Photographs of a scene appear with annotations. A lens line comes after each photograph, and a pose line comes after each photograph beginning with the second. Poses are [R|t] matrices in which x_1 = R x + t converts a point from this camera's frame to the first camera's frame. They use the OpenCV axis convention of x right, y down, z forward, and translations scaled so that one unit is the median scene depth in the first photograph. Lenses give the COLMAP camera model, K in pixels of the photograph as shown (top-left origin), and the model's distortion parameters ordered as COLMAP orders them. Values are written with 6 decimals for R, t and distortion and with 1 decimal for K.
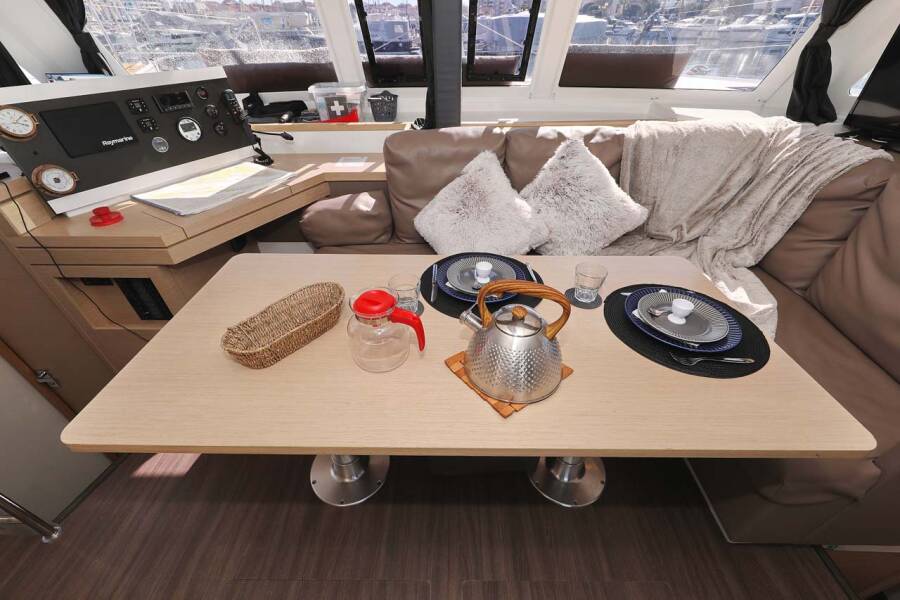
lens RADIAL K [[369.3, 0, 445.1], [0, 369.3, 313.7], [0, 0, 1]] dist [0.001291, 0.000031]
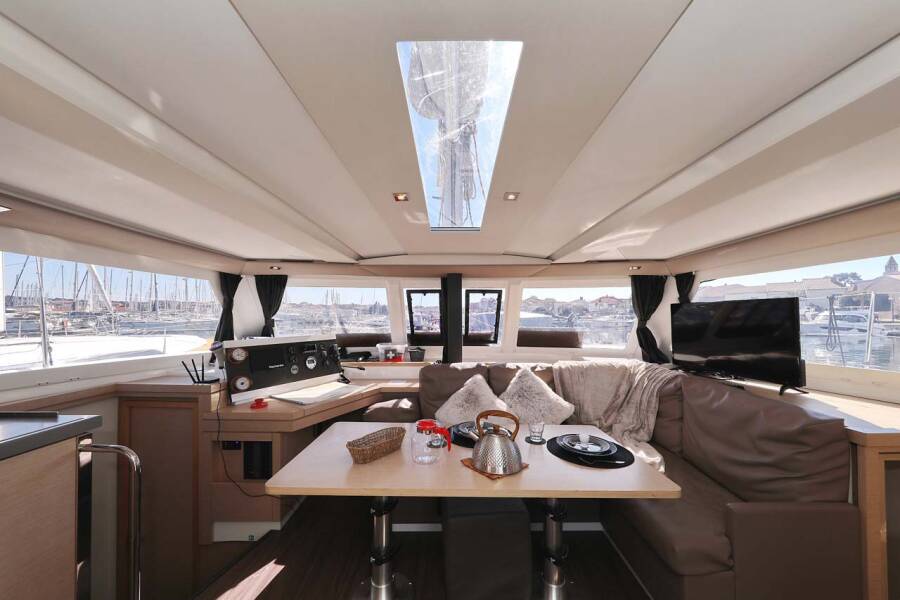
lens RADIAL K [[314.2, 0, 450.6], [0, 314.2, 319.3], [0, 0, 1]] dist [0.000103, 0.000003]
pose [[0.999848, 0.012386, 0.012286, -0.036342], [-0.002320, 0.792374, -0.610032, 0.244210], [-0.017291, 0.609910, 0.792282, -0.322074]]
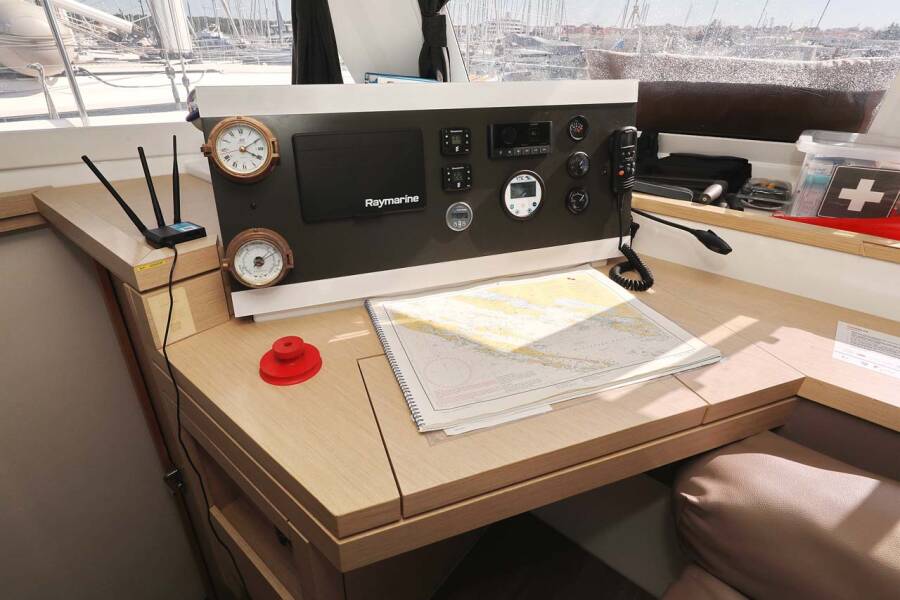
lens RADIAL K [[443.3, 0, 430.9], [0, 443.3, 300.8], [0, 0, 1]] dist [0.000448, -0.000085]
pose [[0.753889, 0.342115, -0.560899, -0.389820], [-0.420404, 0.907262, -0.011678, -0.299481], [0.504888, 0.244608, 0.827802, 0.472625]]
